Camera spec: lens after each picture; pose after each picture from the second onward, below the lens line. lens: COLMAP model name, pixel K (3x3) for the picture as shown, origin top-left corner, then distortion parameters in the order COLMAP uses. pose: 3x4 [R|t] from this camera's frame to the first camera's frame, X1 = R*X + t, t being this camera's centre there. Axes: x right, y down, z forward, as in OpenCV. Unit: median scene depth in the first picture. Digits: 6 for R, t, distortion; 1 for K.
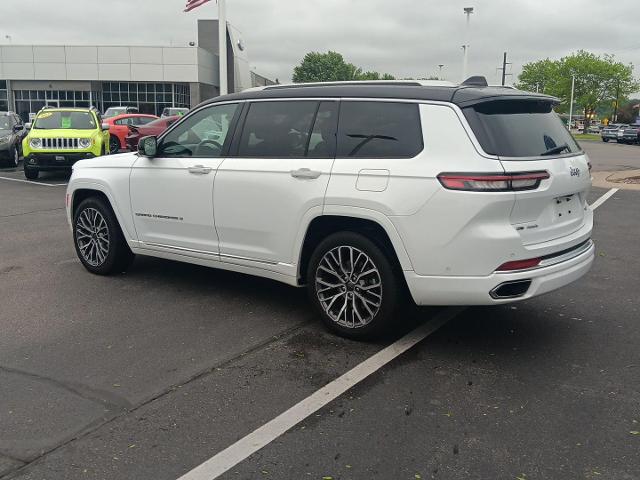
lens RADIAL K [[656.0, 0, 320.0], [0, 656.0, 240.0], [0, 0, 1]] dist [0.134656, -0.326319]
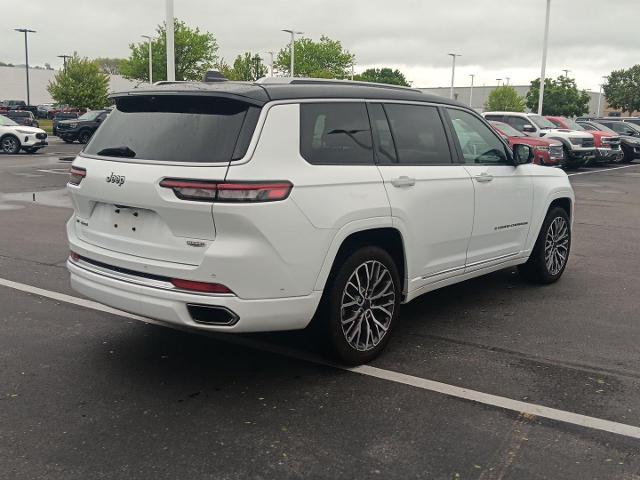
lens RADIAL K [[656.0, 0, 320.0], [0, 656.0, 240.0], [0, 0, 1]] dist [0.134656, -0.326319]
pose [[-0.010379, 0.169025, -0.985557, 1.186477], [-0.198768, 0.965593, 0.167695, -0.213494], [0.979992, 0.197638, 0.023575, 1.202183]]
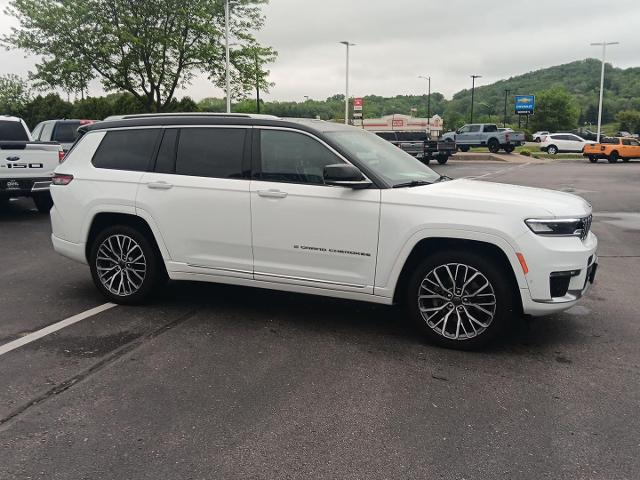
lens RADIAL K [[656.0, 0, 320.0], [0, 656.0, 240.0], [0, 0, 1]] dist [0.134656, -0.326319]
pose [[-0.963121, 0.030517, -0.267331, 0.276596], [-0.057643, 0.947079, 0.315782, -0.484773], [0.262820, 0.319546, -0.910393, 2.623057]]
